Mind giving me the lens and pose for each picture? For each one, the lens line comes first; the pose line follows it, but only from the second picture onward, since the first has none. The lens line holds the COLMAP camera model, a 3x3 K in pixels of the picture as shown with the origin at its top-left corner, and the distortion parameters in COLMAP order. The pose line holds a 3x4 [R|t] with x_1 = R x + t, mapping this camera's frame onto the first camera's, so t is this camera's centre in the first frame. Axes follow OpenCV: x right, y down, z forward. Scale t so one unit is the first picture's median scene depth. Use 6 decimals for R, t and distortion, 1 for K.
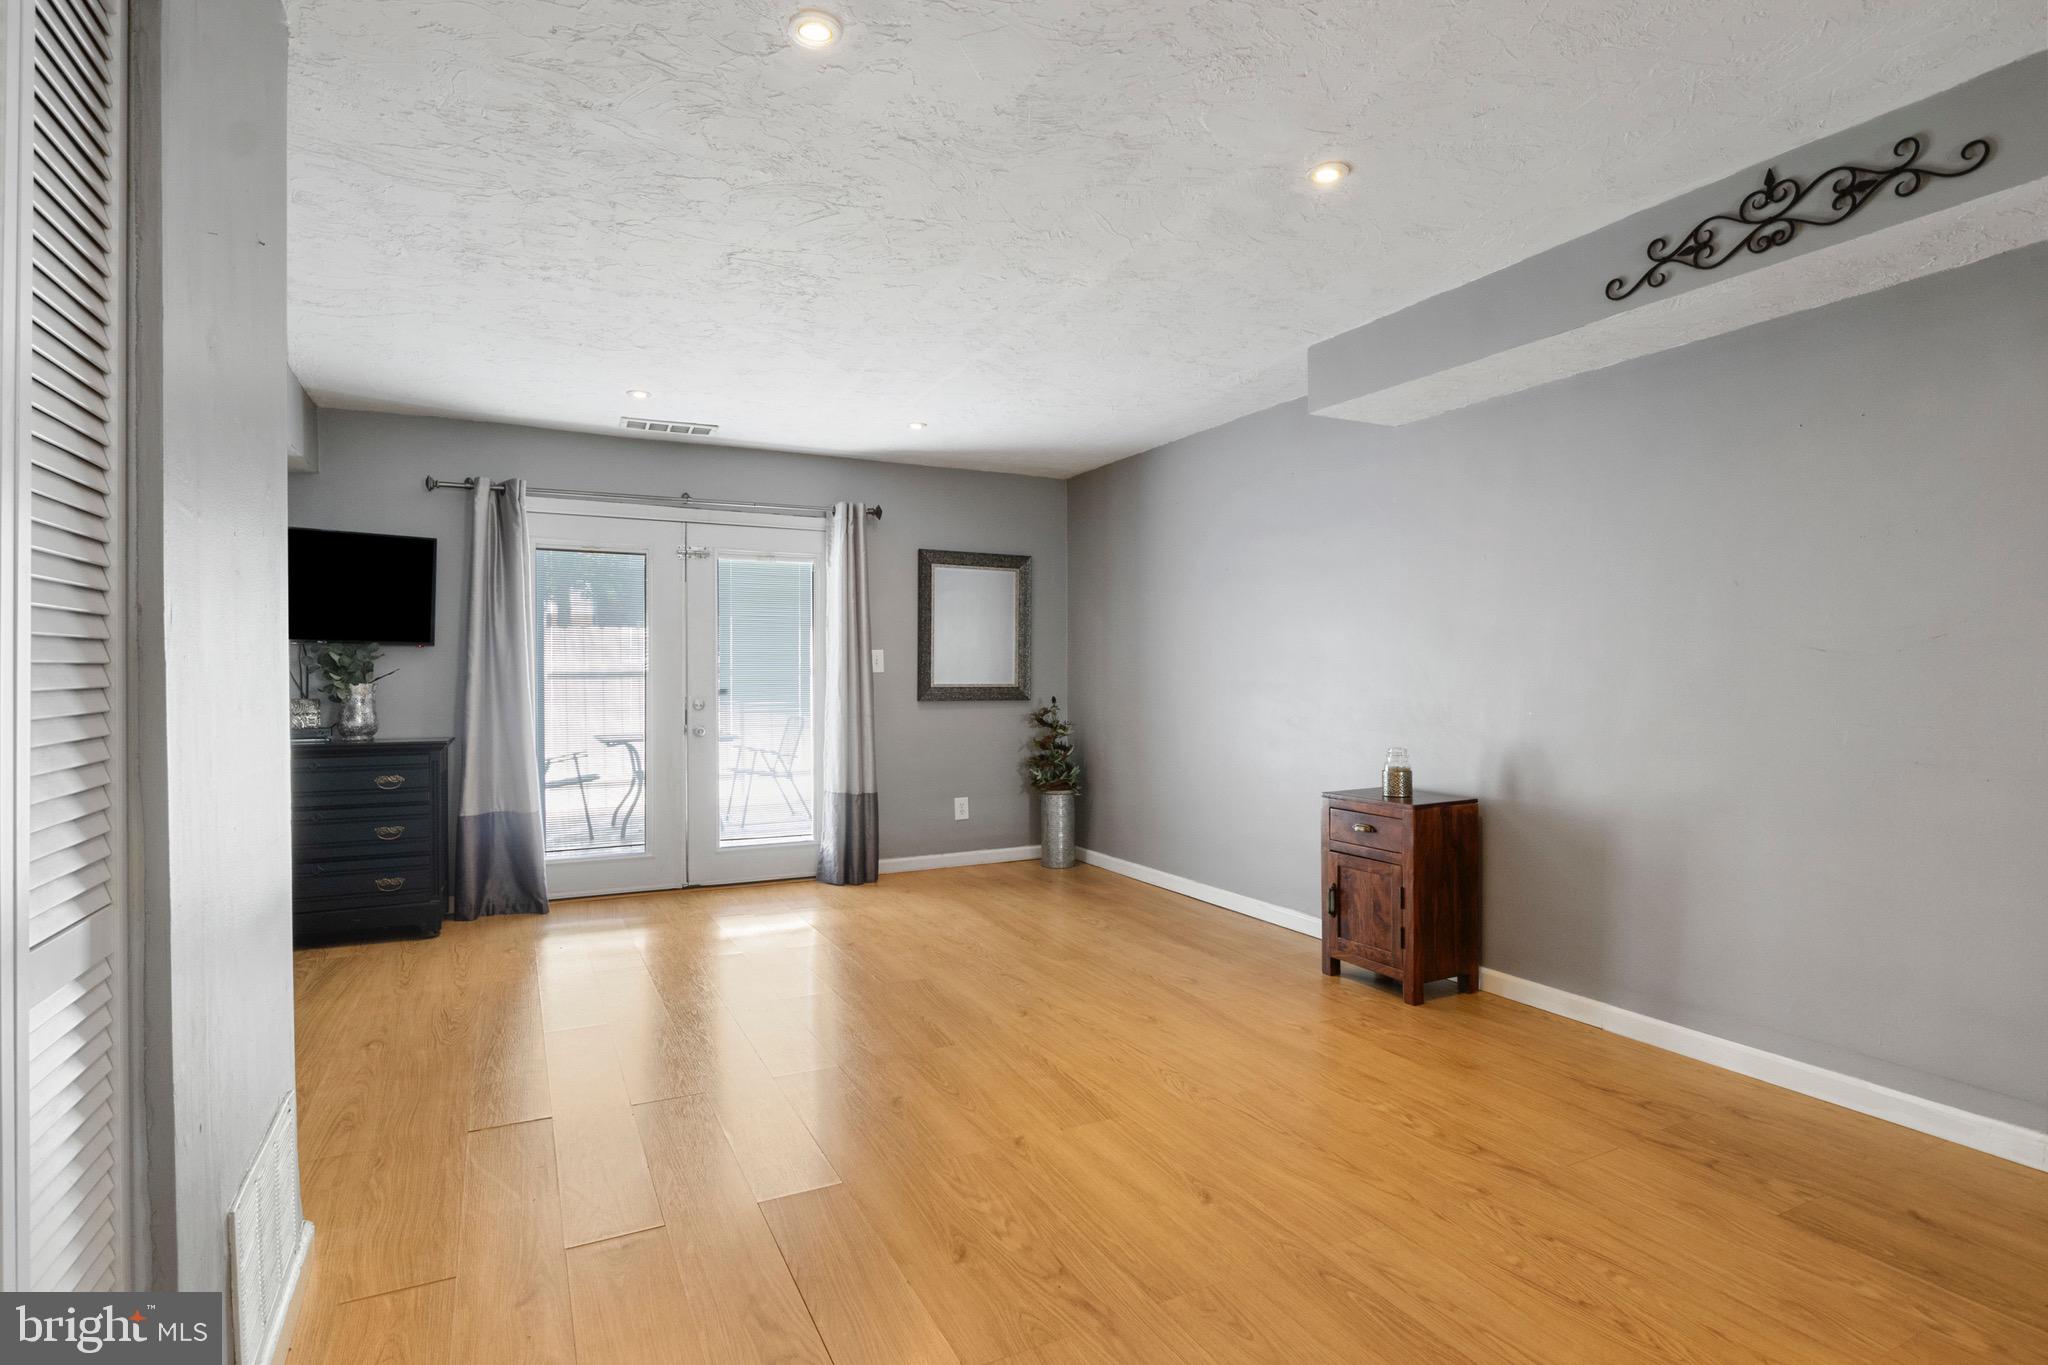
lens RADIAL K [[1022.8, 0, 1026.1], [0, 1022.8, 678.1], [0, 0, 1]] dist [-0.010813, -0.000356]
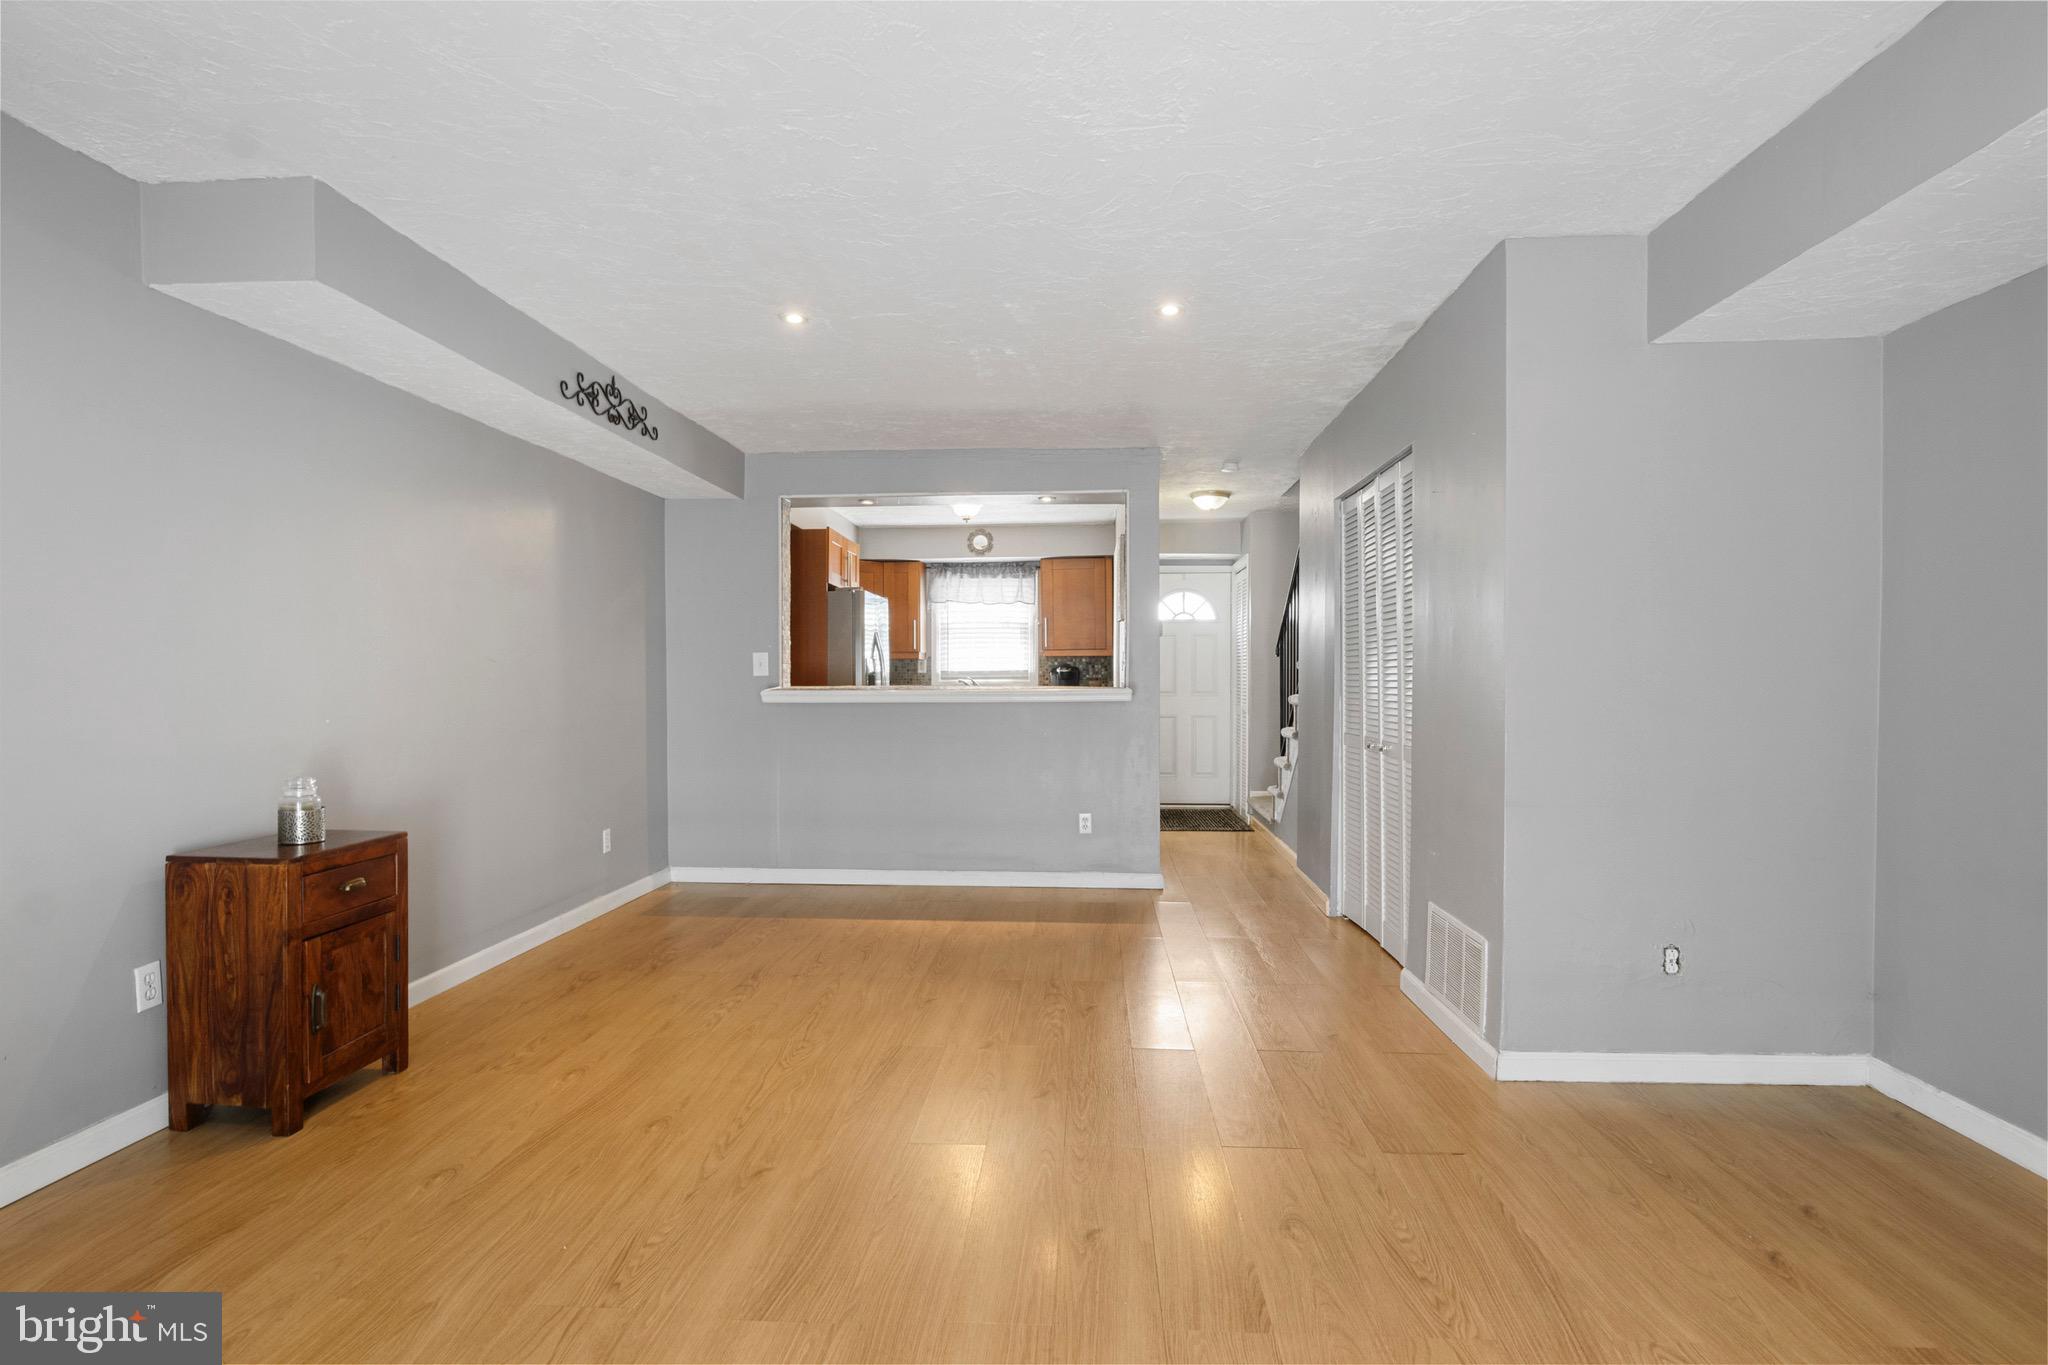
lens RADIAL K [[1022.8, 0, 1029.0], [0, 1022.8, 686.0], [0, 0, 1]] dist [-0.010813, -0.000356]
pose [[-0.861144, -0.004860, 0.508337, -0.358601], [0.002900, 0.999891, 0.014473, -0.004563], [-0.508352, 0.013937, -0.861036, 1.065551]]
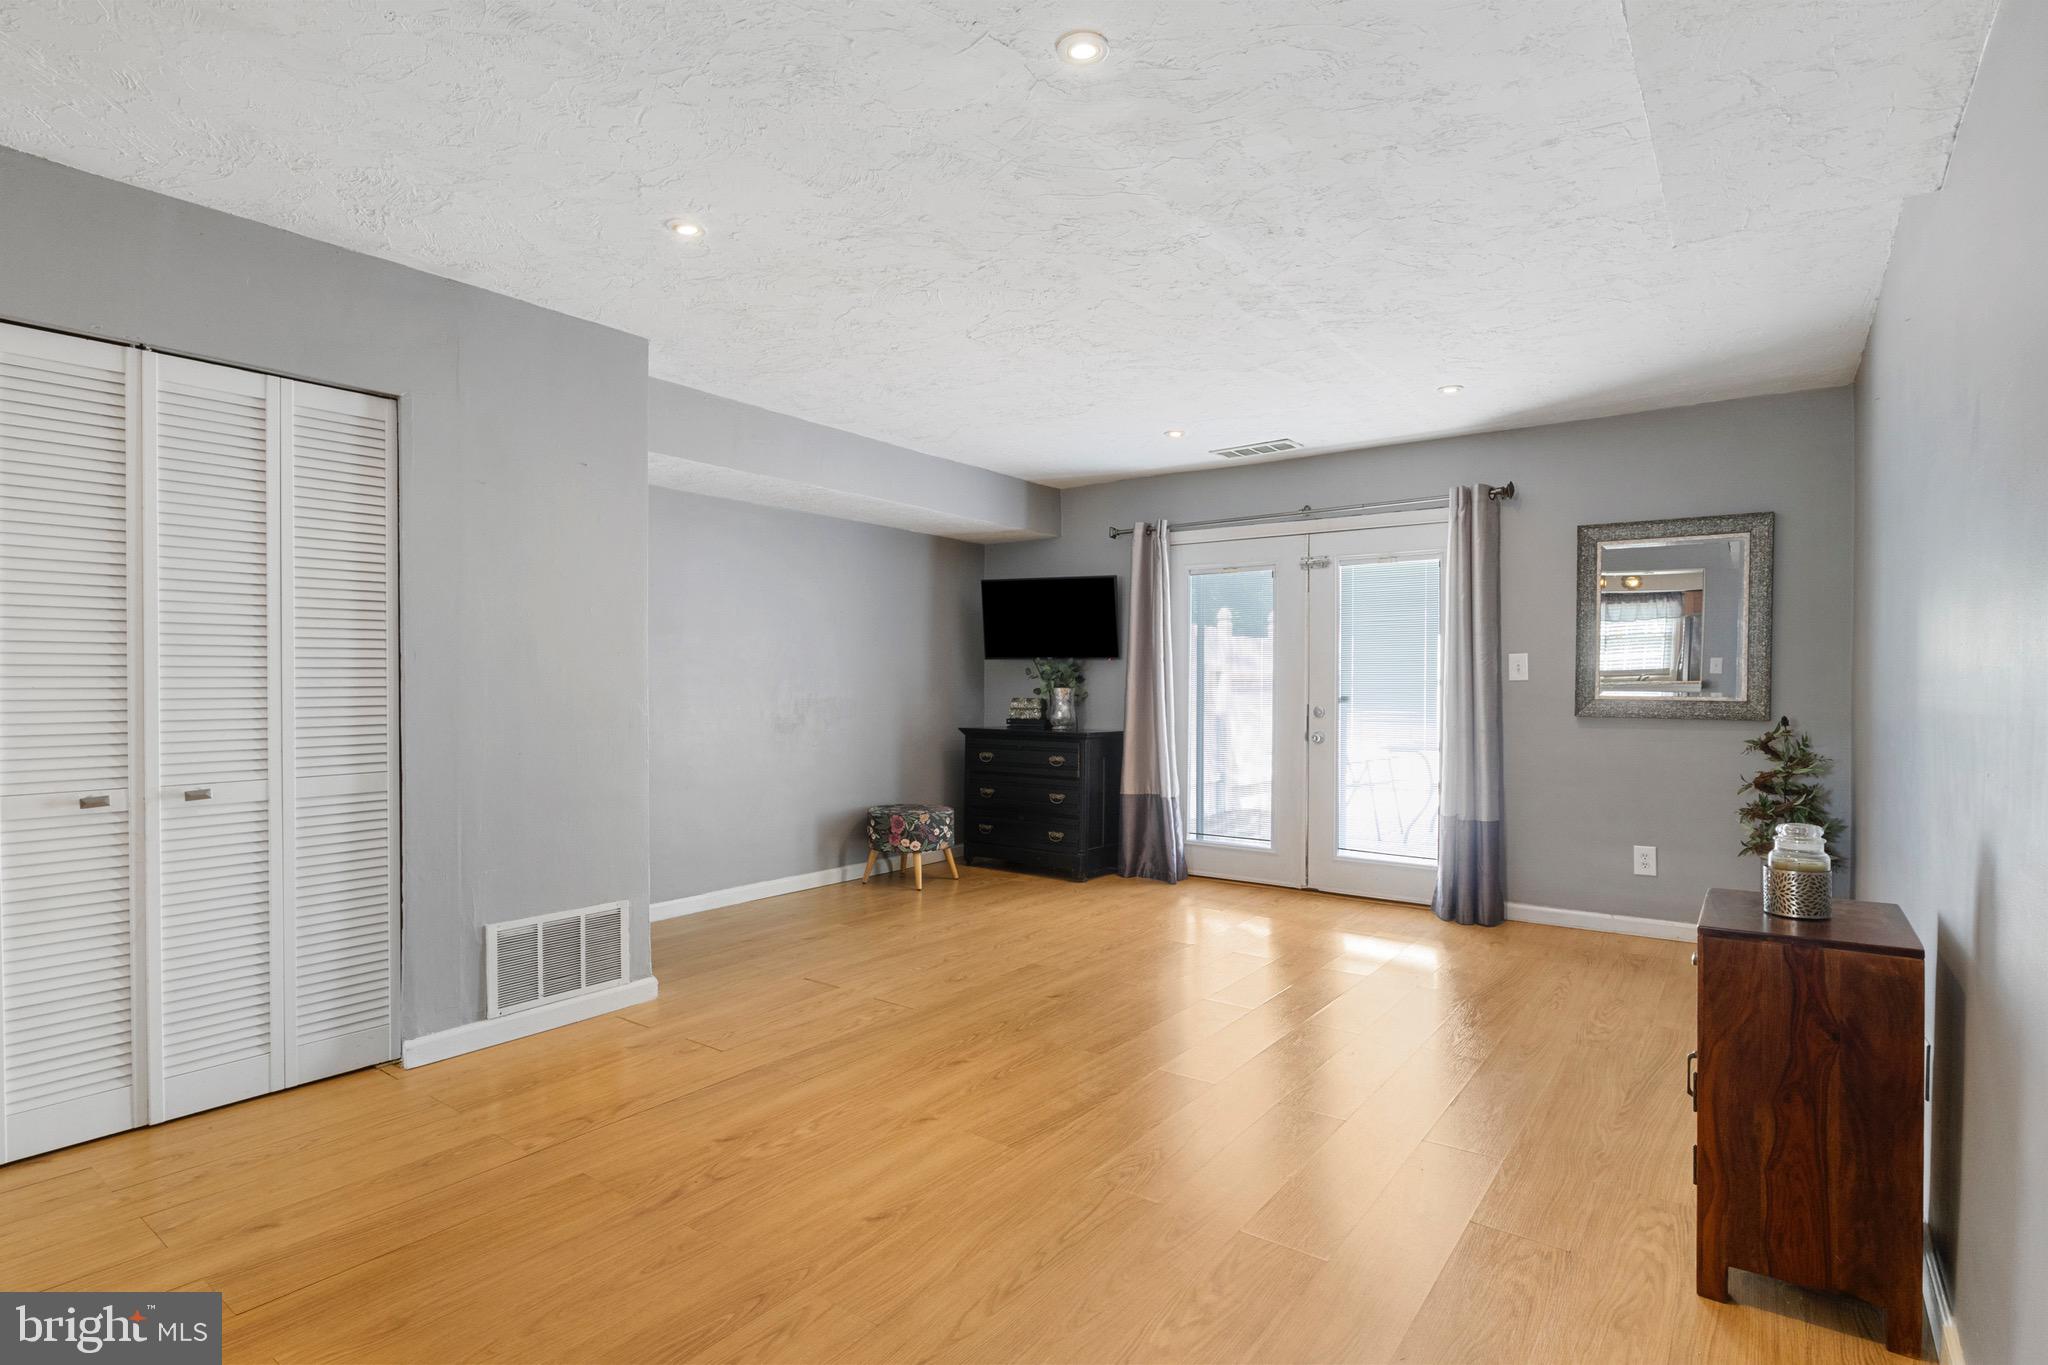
lens RADIAL K [[1022.8, 0, 1018.0], [0, 1022.8, 679.4], [0, 0, 1]] dist [-0.010813, -0.000356]
pose [[0.441368, -0.000346, -0.897326, 0.514502], [-0.005393, 0.999981, -0.003039, -0.001532], [0.897310, 0.006180, 0.441357, 0.317884]]
